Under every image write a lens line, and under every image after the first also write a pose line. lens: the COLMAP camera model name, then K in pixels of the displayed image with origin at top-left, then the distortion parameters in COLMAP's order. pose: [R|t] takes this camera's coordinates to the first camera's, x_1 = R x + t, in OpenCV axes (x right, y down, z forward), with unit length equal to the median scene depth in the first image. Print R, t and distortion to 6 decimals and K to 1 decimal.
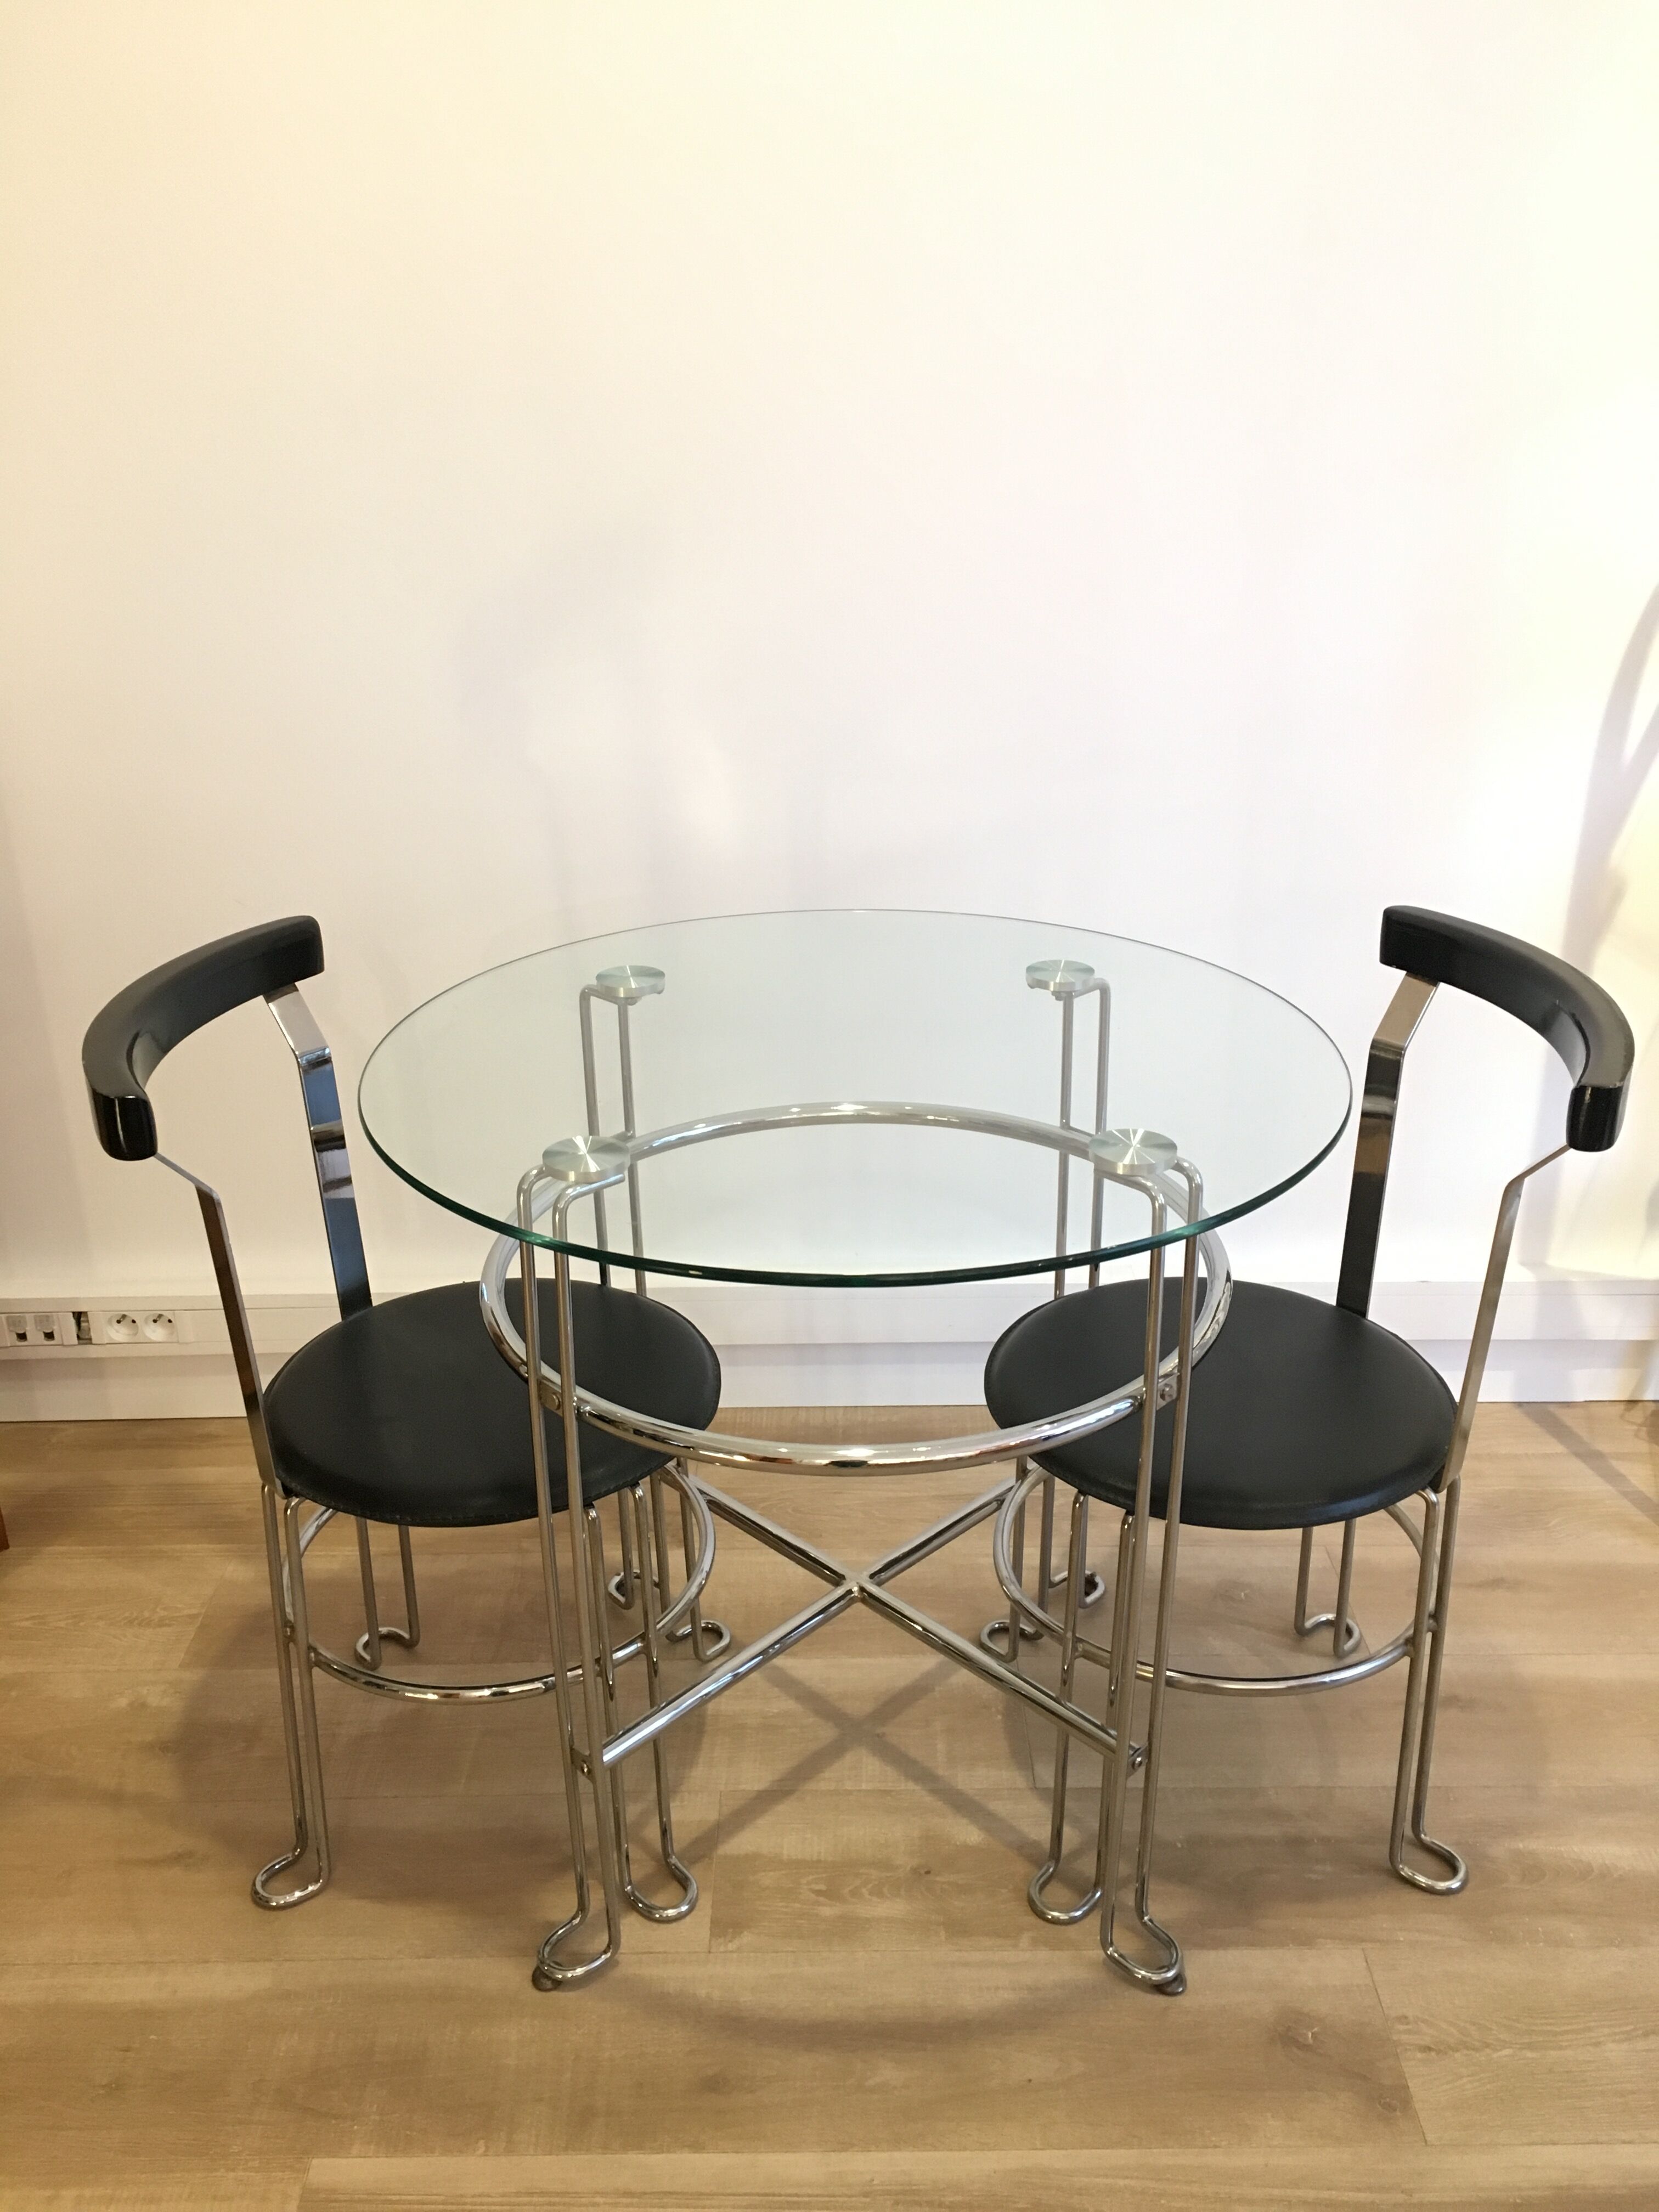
lens RADIAL K [[1884.7, 0, 831.7], [0, 1884.7, 1110.1], [0, 0, 1]] dist [0.082788, -0.113403]
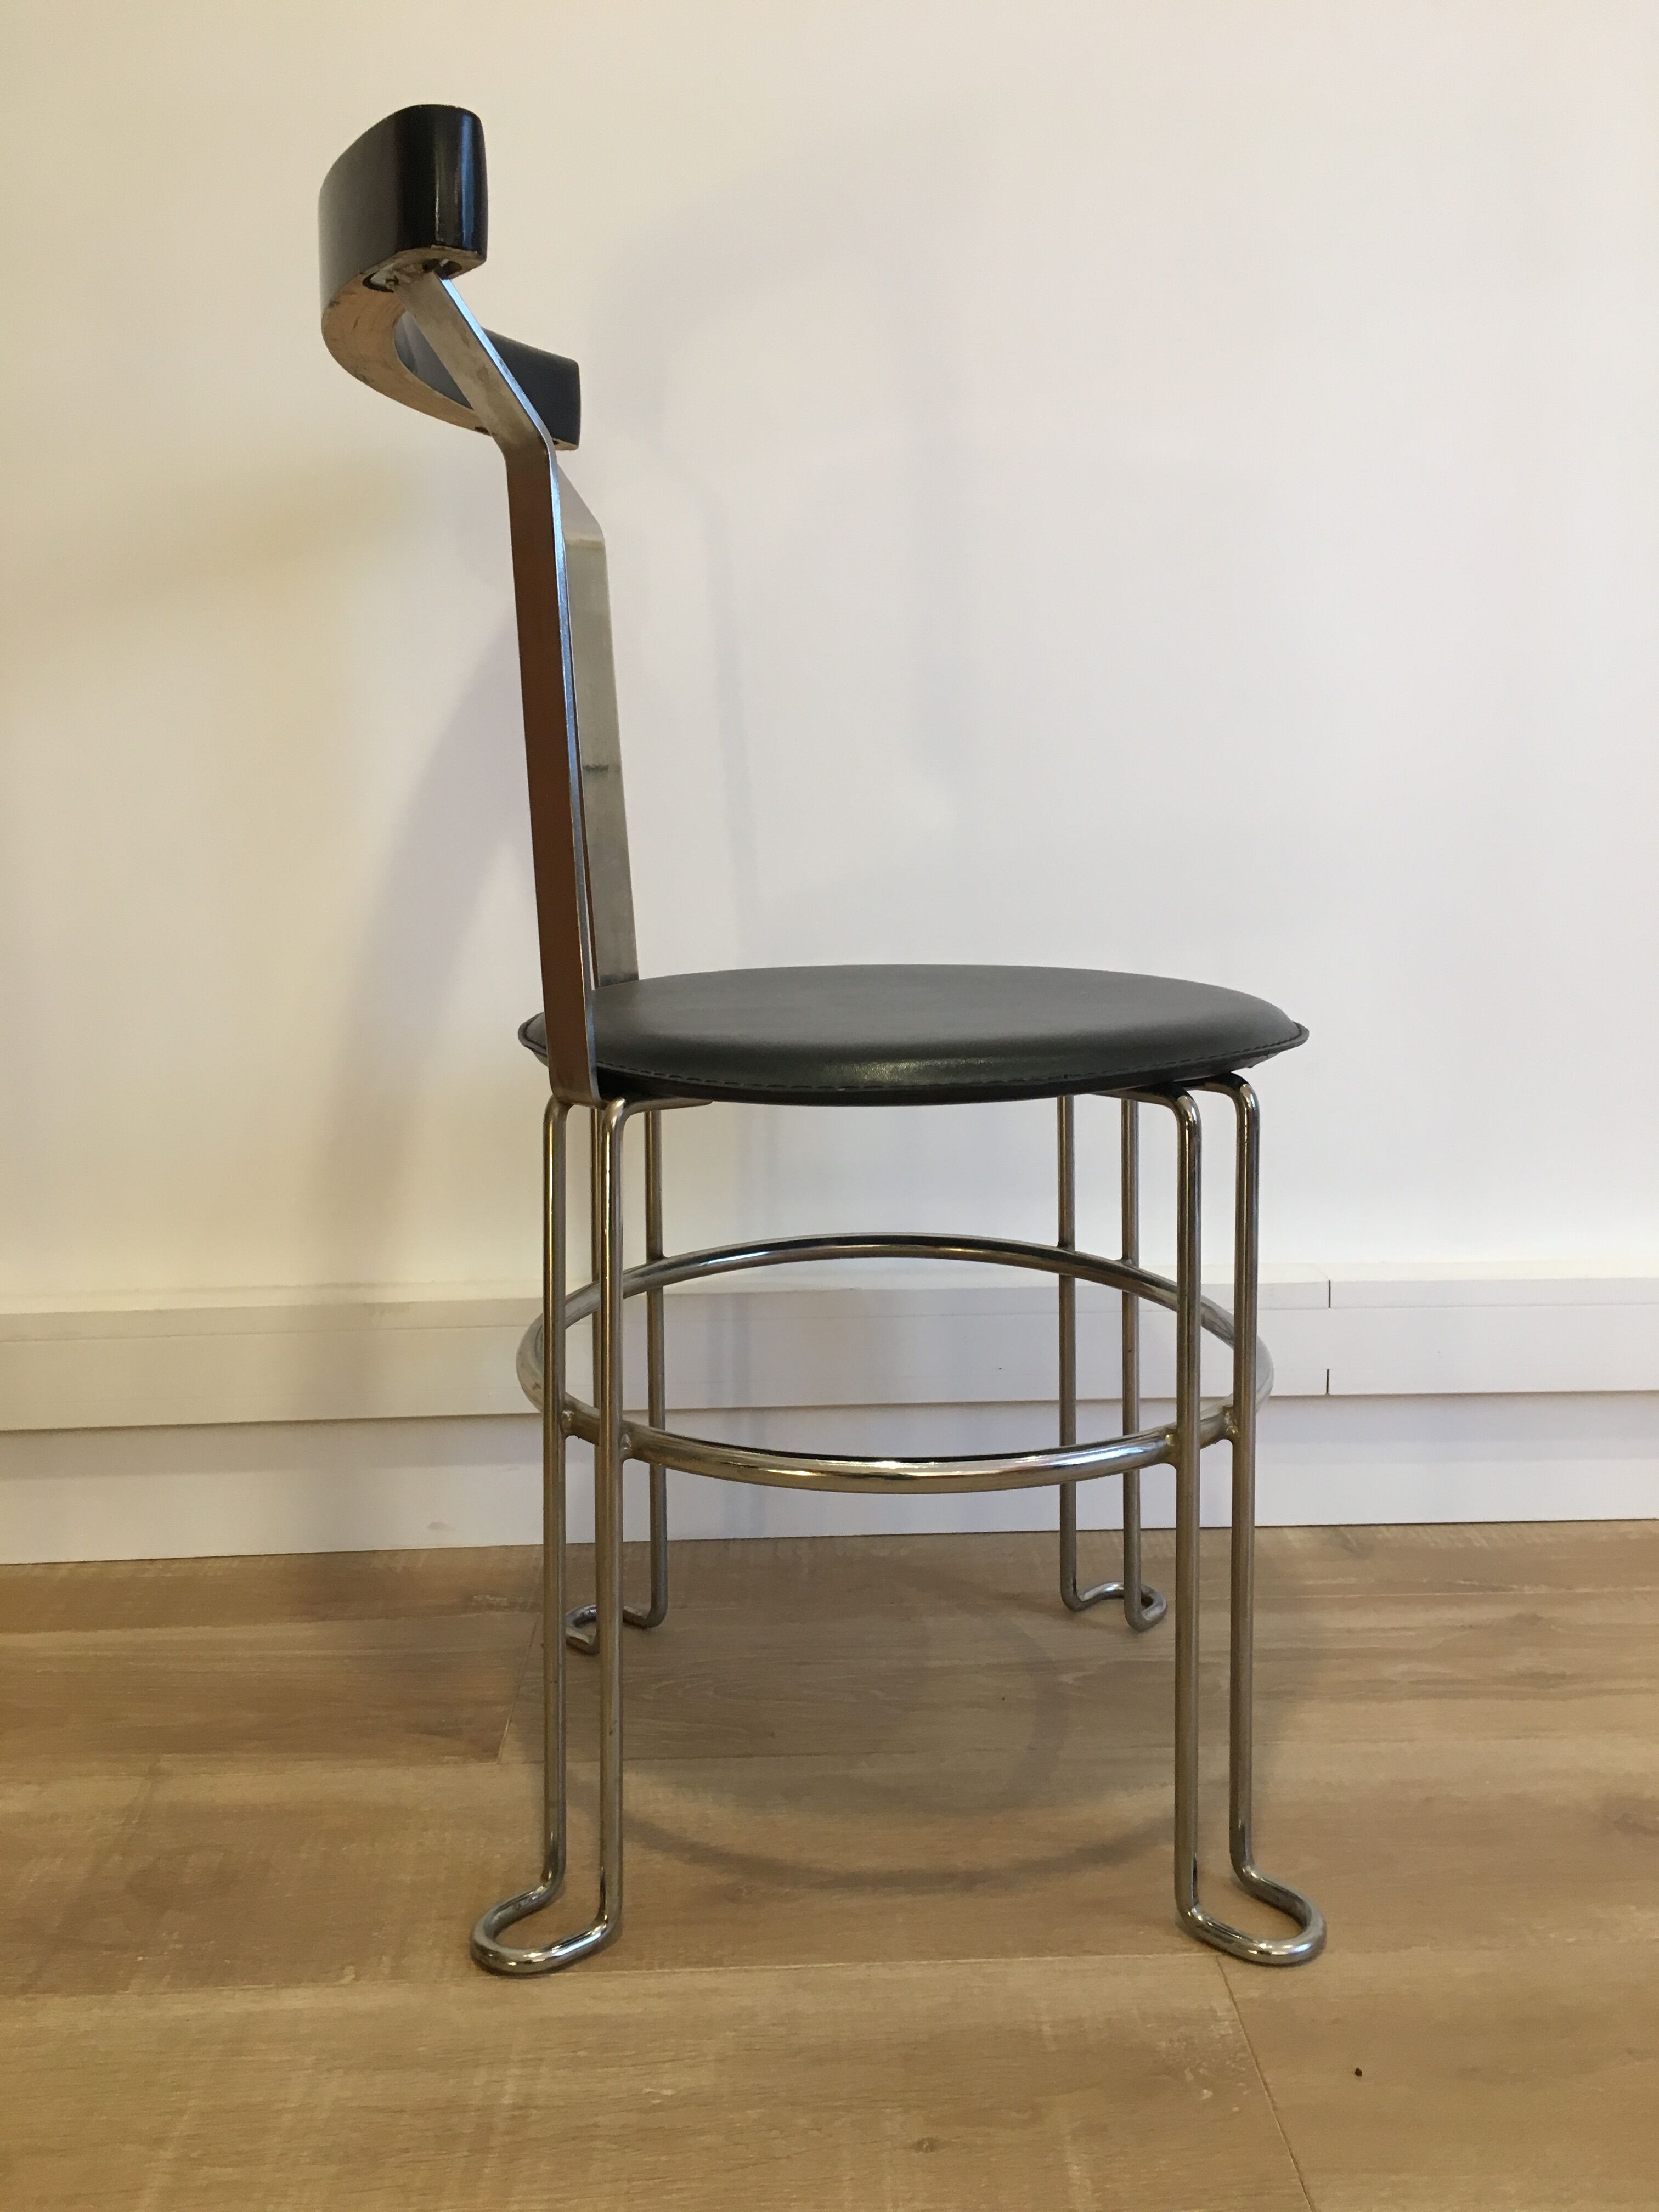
lens RADIAL K [[1884.7, 0, 831.3], [0, 1884.7, 1128.8], [0, 0, 1]] dist [0.082788, -0.113403]
pose [[0.999441, -0.008322, 0.032394, -0.006218], [0.014904, 0.977882, -0.208626, 0.216757], [-0.029941, 0.208992, 0.977459, 0.597479]]
